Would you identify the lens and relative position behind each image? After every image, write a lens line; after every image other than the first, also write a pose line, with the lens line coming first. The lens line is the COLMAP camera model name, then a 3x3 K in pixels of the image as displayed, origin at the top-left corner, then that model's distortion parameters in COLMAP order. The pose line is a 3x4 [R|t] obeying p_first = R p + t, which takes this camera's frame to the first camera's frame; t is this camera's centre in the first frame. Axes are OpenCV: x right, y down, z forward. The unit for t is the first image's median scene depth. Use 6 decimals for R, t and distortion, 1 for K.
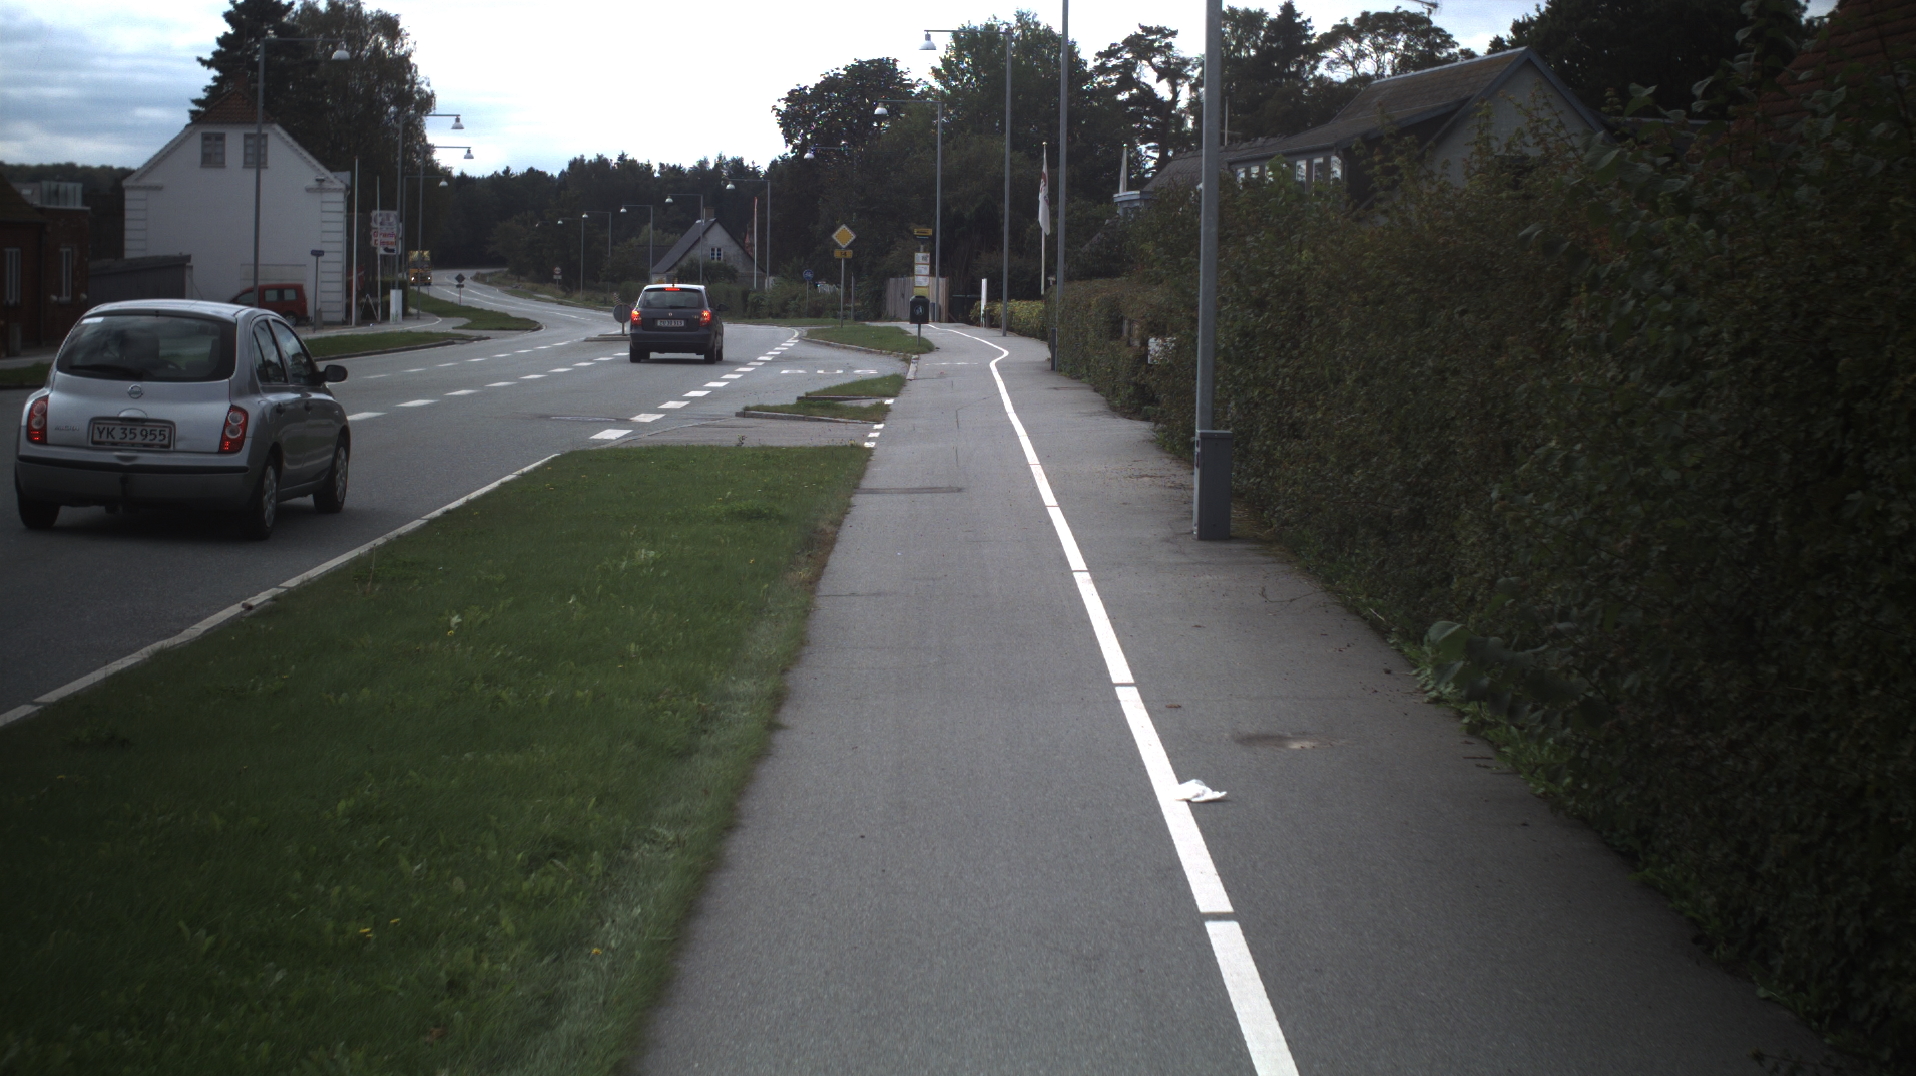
lens RADIAL K [[3304.2, 0, 958.0], [0, 3304.2, 538.0], [0, 0, 1]] dist [-0.225225, 0.000818]
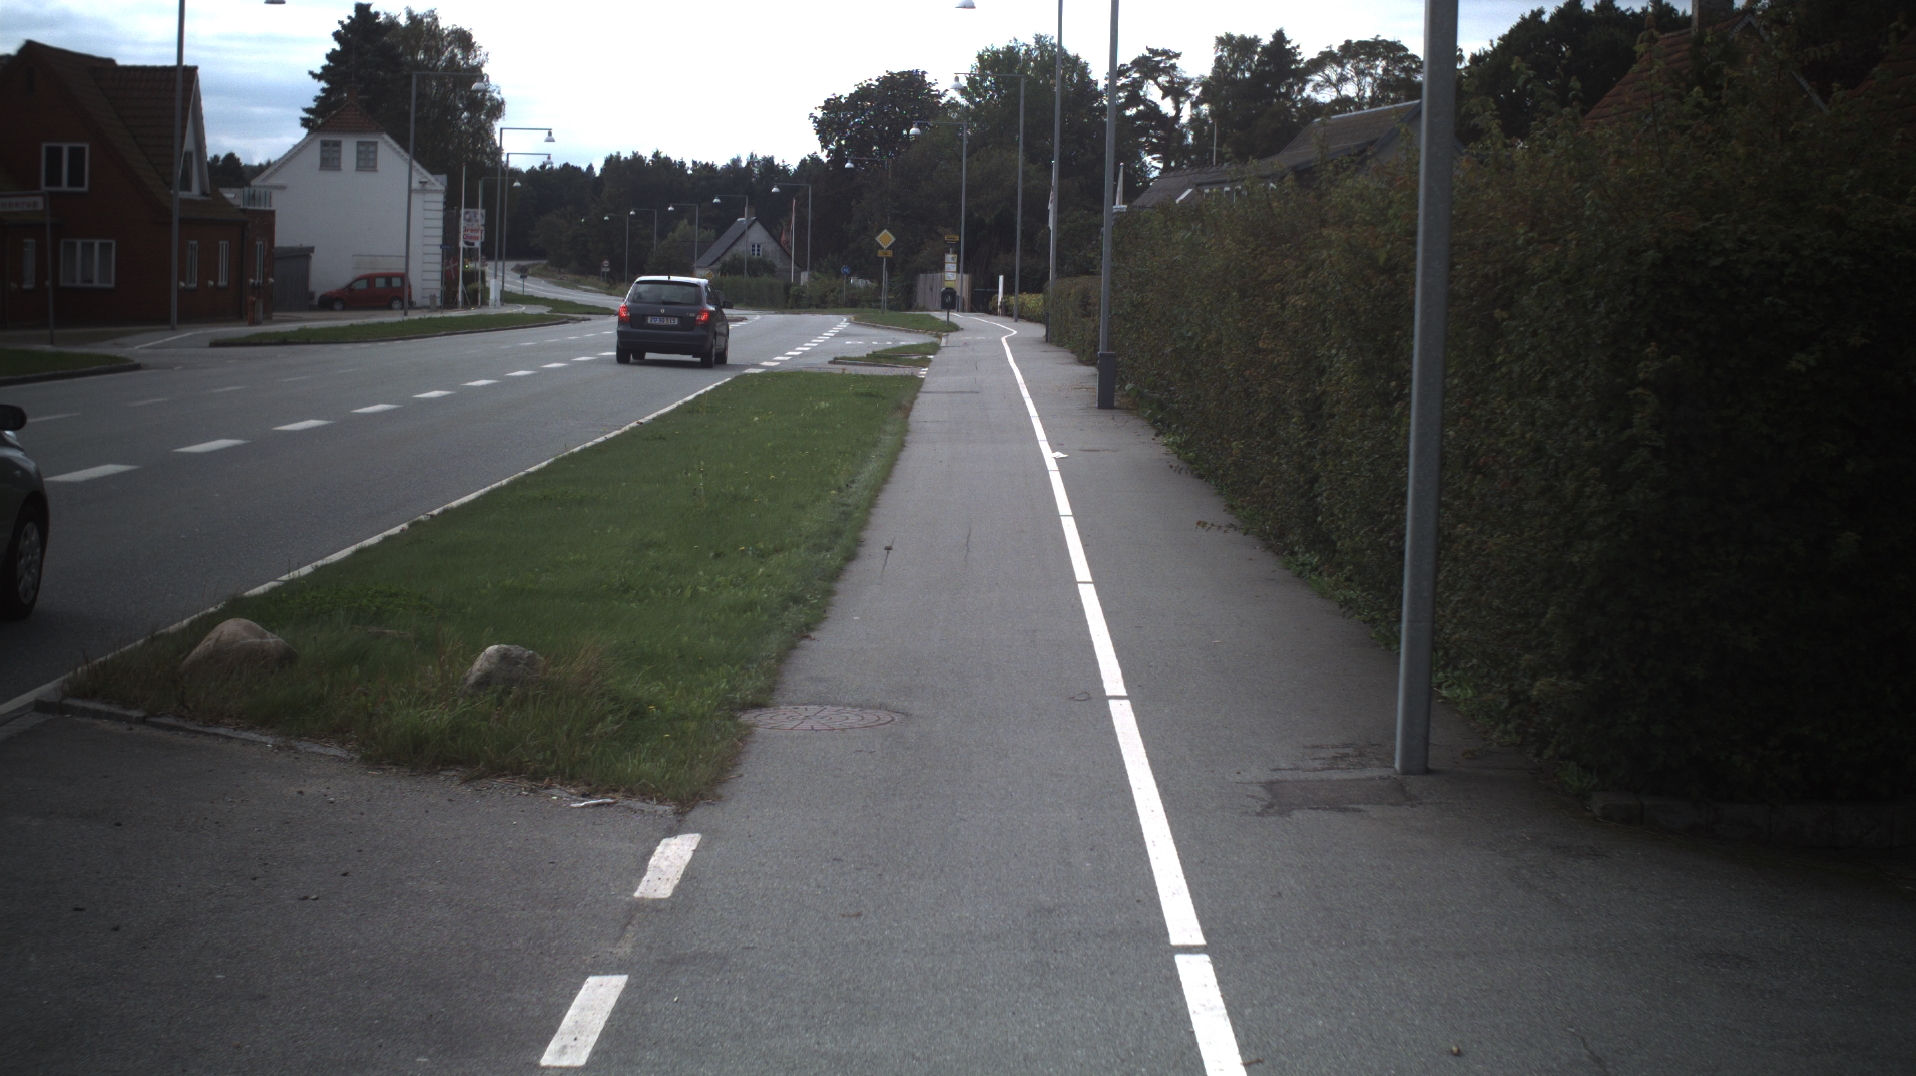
lens RADIAL K [[3304.2, 0, 958.0], [0, 3304.2, 538.0], [0, 0, 1]] dist [-0.225225, 0.000818]
pose [[0.999911, 0.012014, -0.005776, 0.000241], [-0.012009, 0.999927, 0.000910, 0.009162], [0.005787, -0.000841, 0.999983, -0.114378]]
